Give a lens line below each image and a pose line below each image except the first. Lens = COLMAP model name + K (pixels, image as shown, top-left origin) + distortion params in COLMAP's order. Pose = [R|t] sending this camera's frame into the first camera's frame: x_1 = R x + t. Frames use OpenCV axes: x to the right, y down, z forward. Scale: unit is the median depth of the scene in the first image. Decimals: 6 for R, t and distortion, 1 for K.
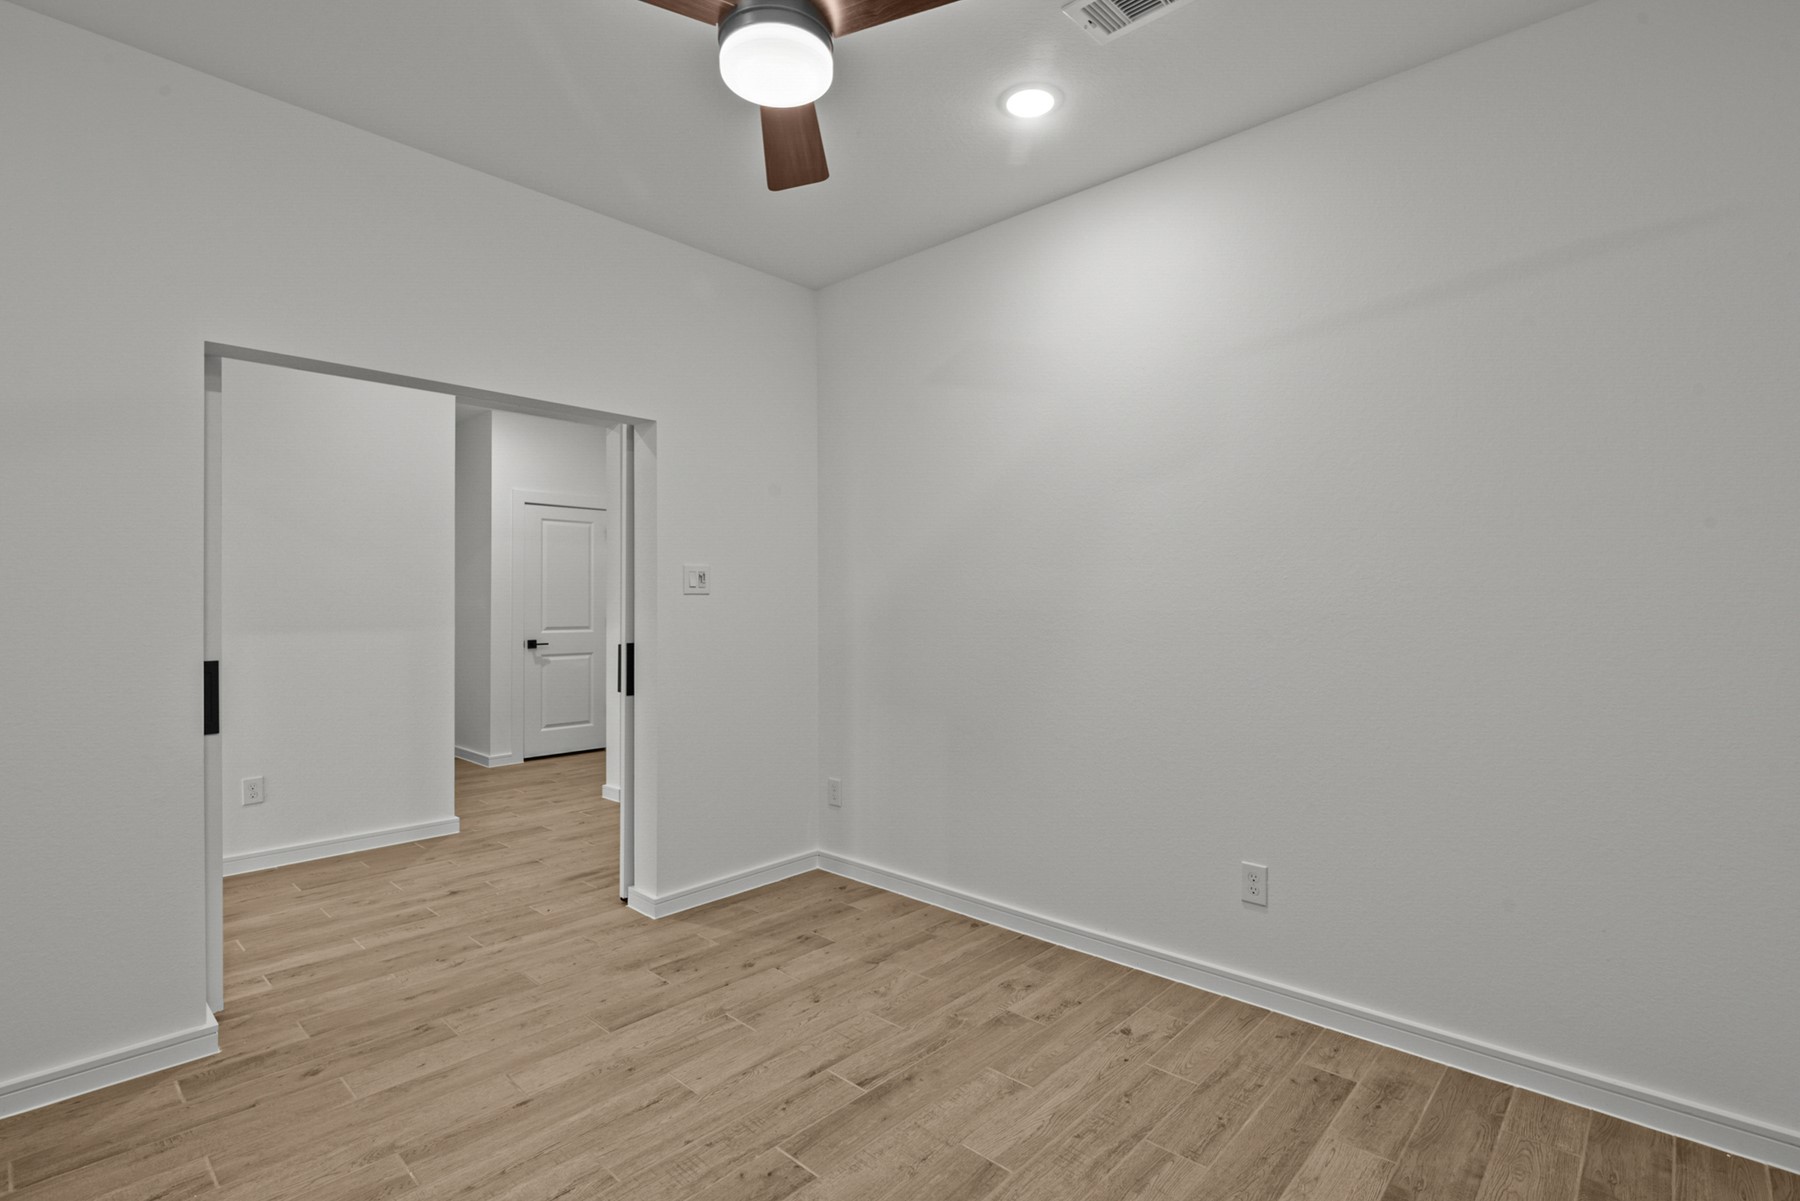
lens RADIAL K [[841.8, 0, 901.9], [0, 841.8, 630.6], [0, 0, 1]] dist [-0.002721, -0.000669]
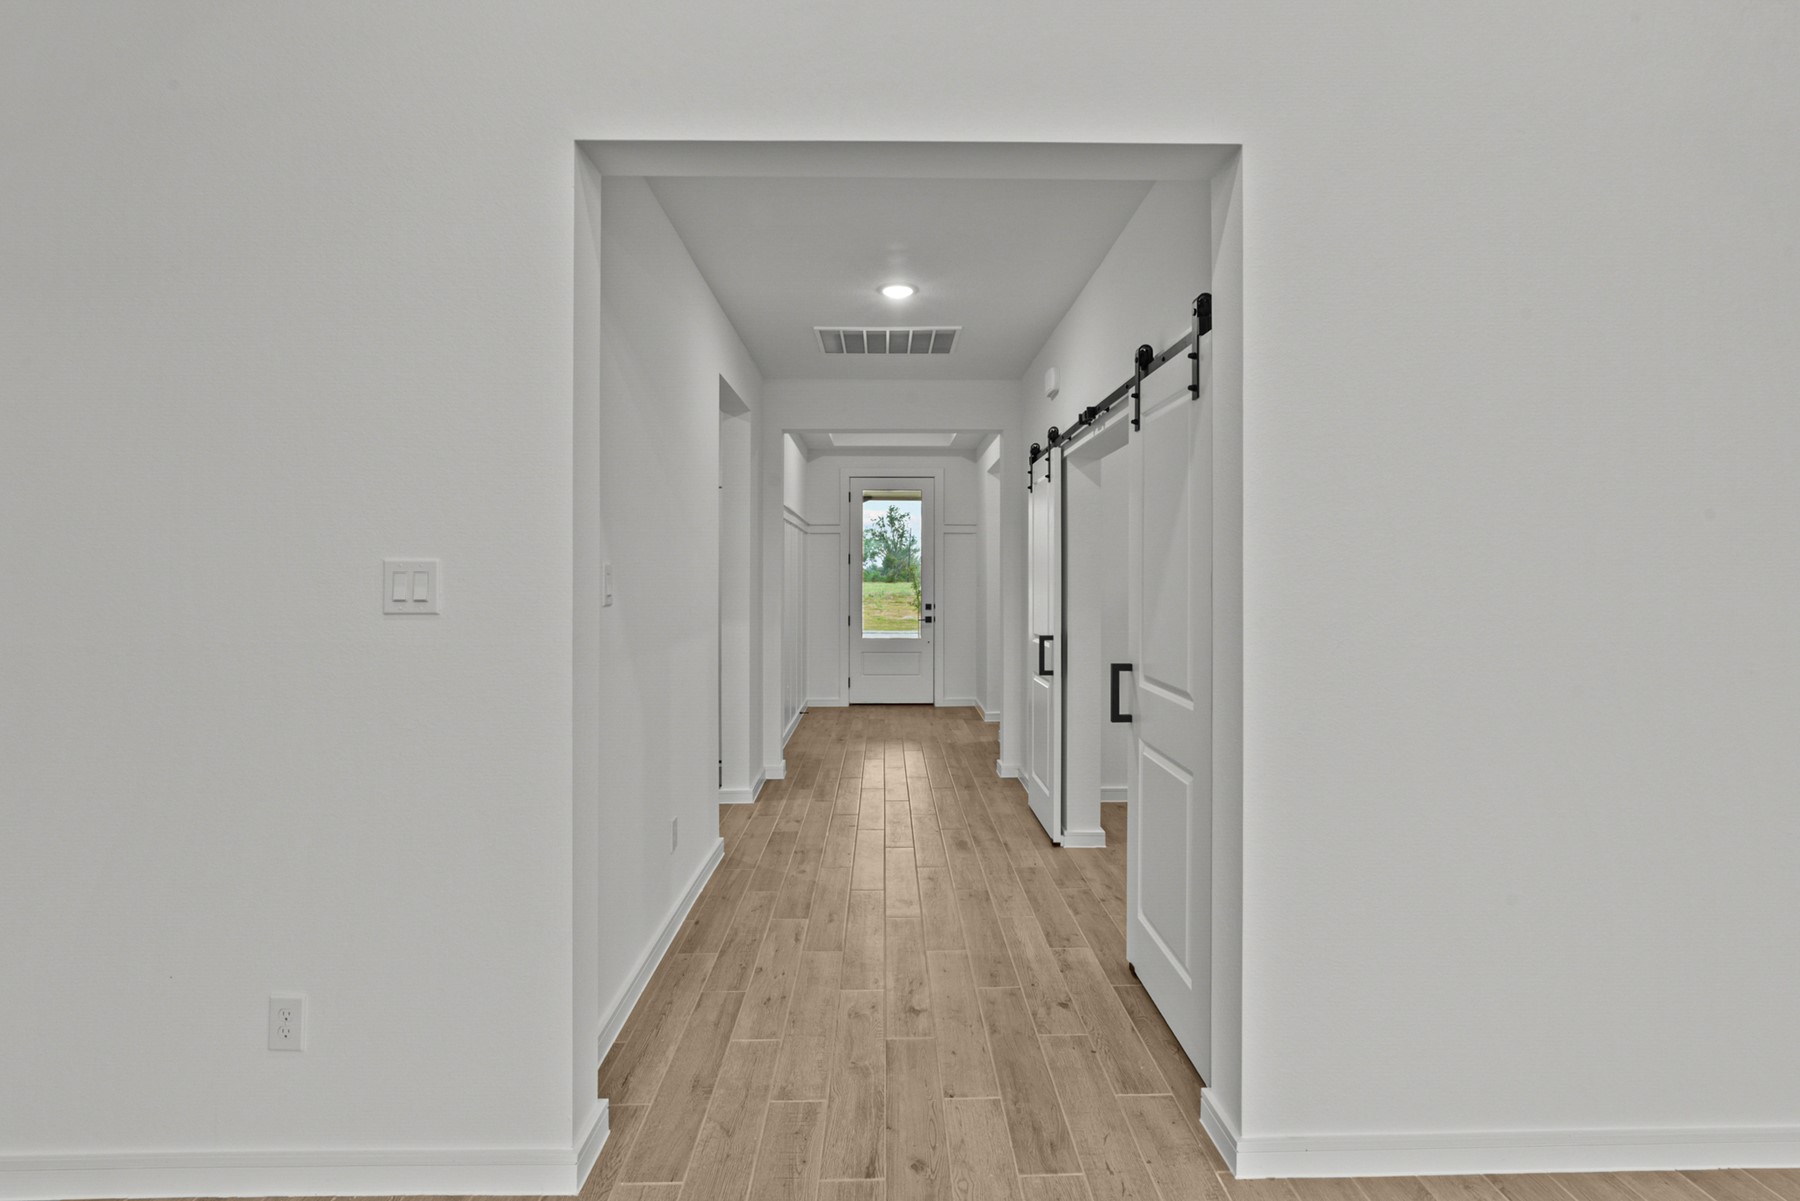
lens RADIAL K [[841.8, 0, 901.9], [0, 841.8, 630.6], [0, 0, 1]] dist [-0.002721, -0.000669]
pose [[0.722169, -0.038009, 0.690672, -1.341482], [0.023189, 0.999258, 0.030745, -0.033765], [-0.691328, -0.006187, 0.722515, 0.278836]]
